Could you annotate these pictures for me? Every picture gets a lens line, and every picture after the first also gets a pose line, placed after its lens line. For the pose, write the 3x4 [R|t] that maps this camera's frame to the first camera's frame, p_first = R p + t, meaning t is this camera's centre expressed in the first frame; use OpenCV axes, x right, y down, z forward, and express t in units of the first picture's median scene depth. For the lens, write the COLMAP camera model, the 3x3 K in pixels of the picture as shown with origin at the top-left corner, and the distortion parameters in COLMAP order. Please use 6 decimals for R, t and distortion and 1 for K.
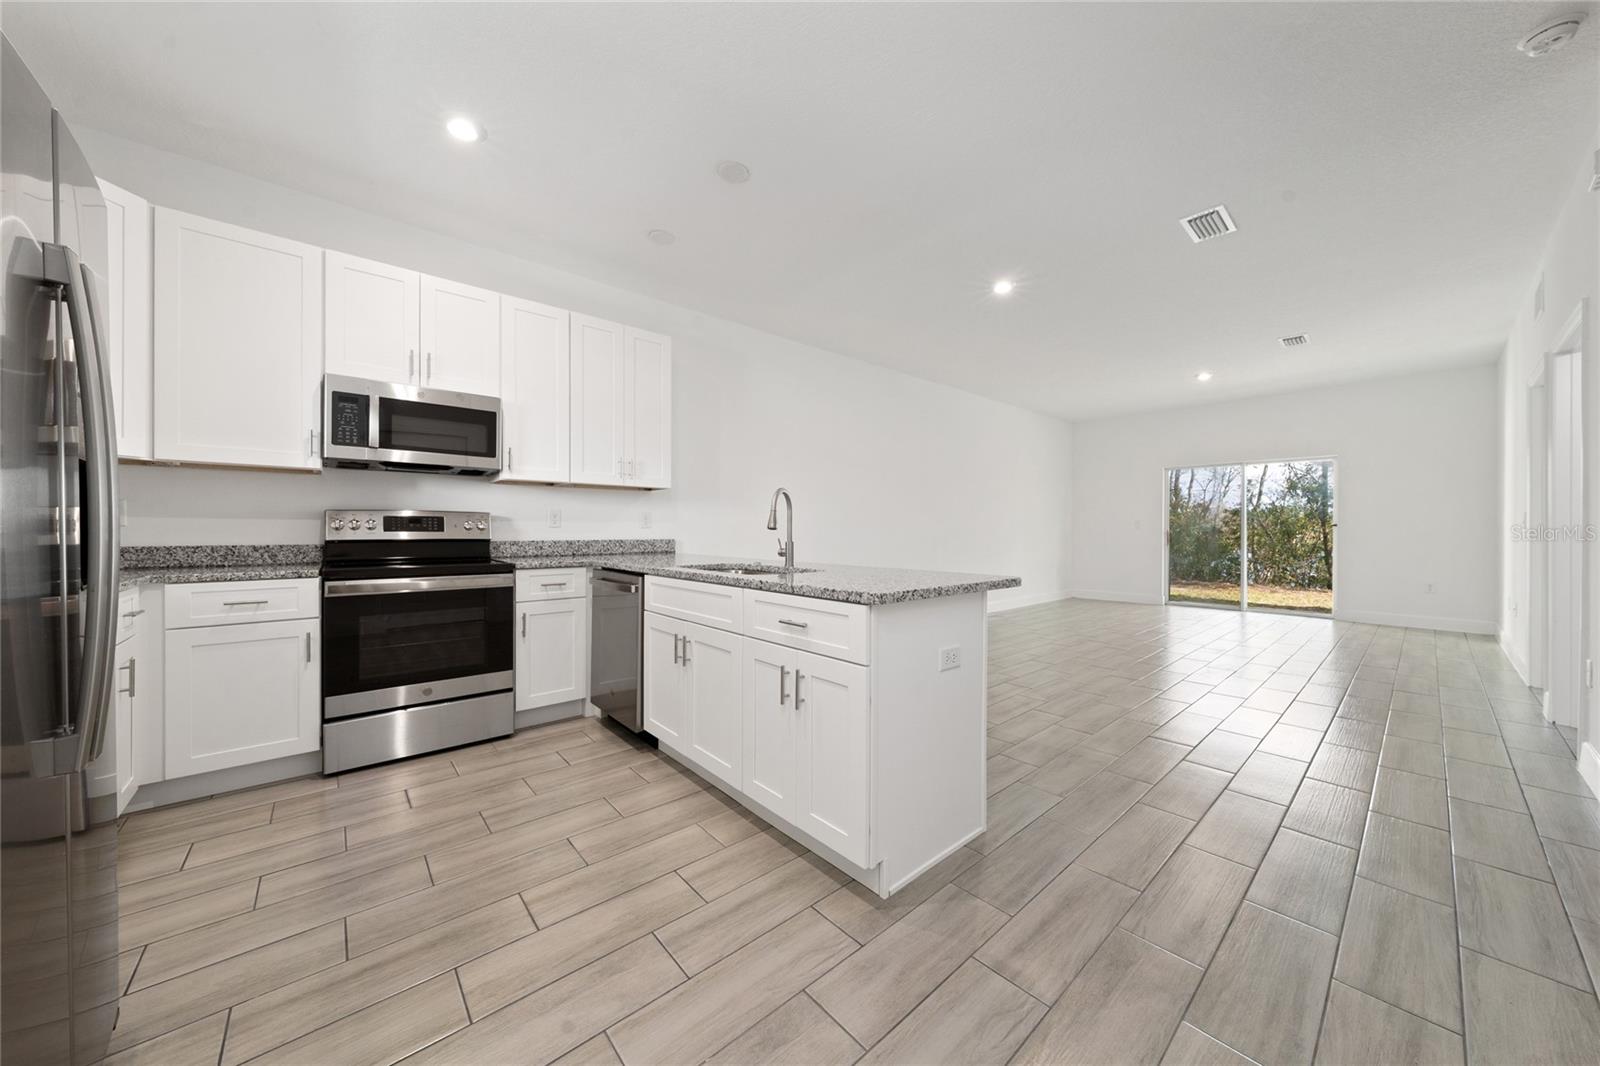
lens RADIAL K [[547.1, 0, 803.3], [0, 547.1, 526.5], [0, 0, 1]] dist [-0.008907, 0.000679]
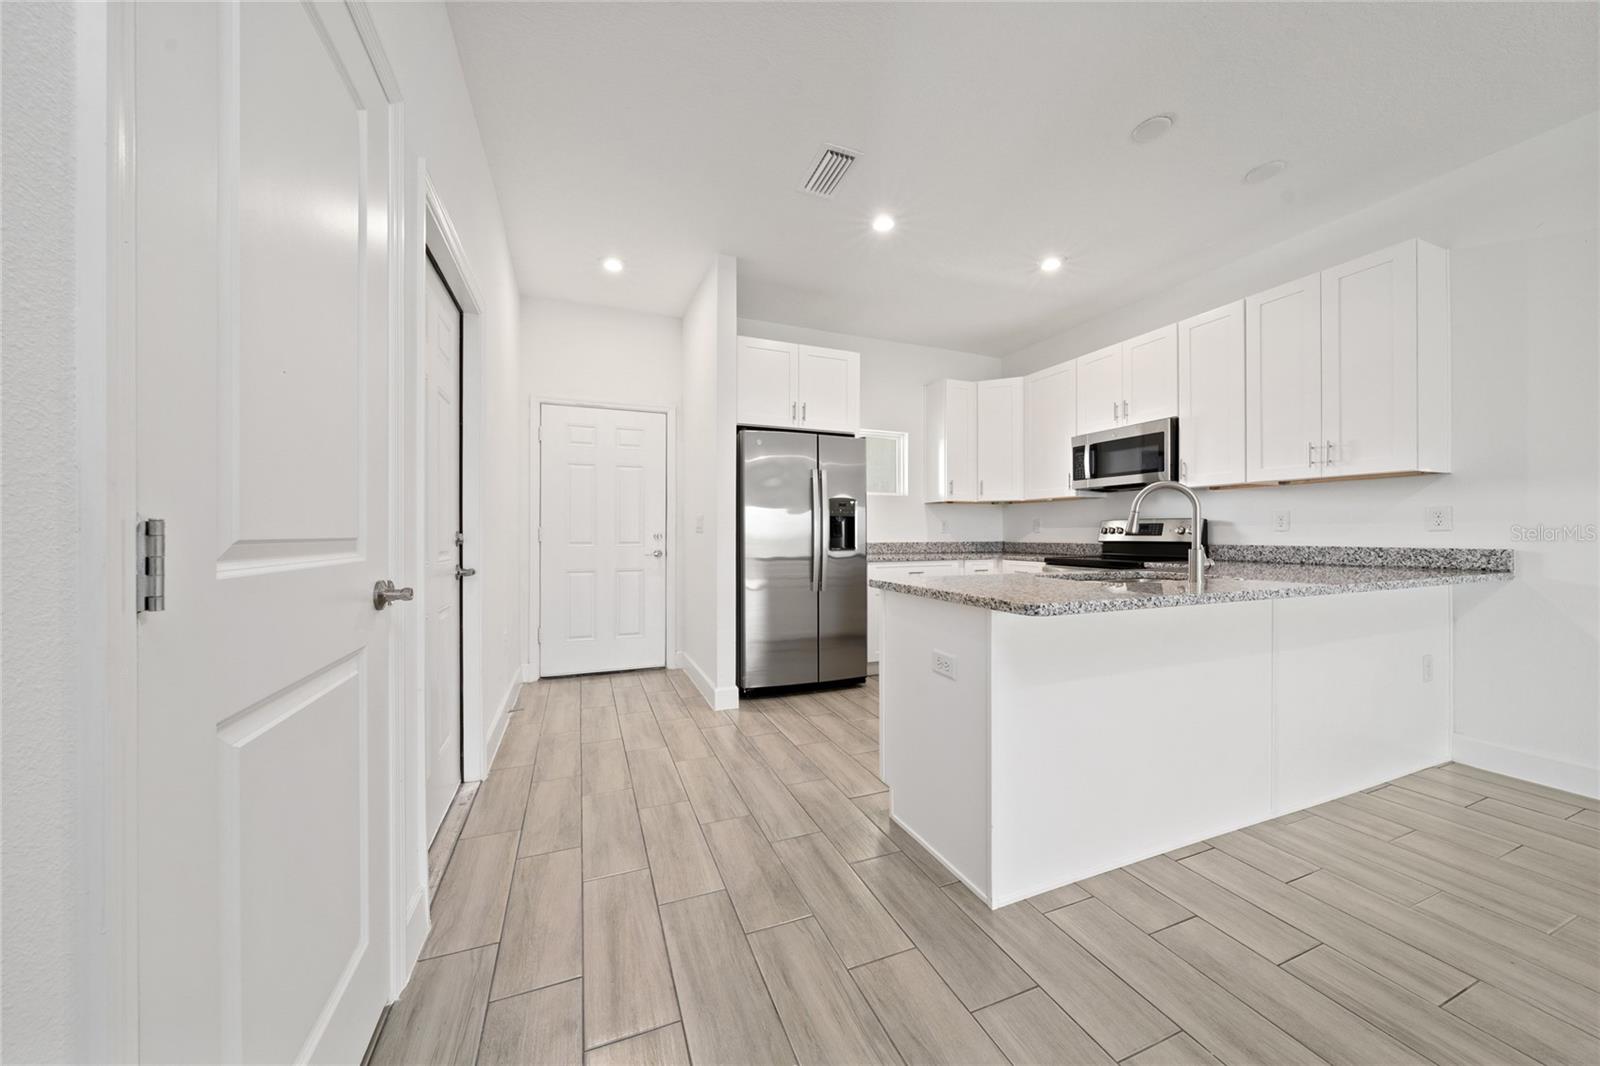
lens RADIAL K [[547.1, 0, 794.9], [0, 547.1, 530.5], [0, 0, 1]] dist [-0.008907, 0.000679]
pose [[-0.338267, -0.007632, -0.941019, 0.833702], [0.007000, 0.999919, -0.010626, 0.005735], [0.941024, -0.010182, -0.338186, 0.702396]]
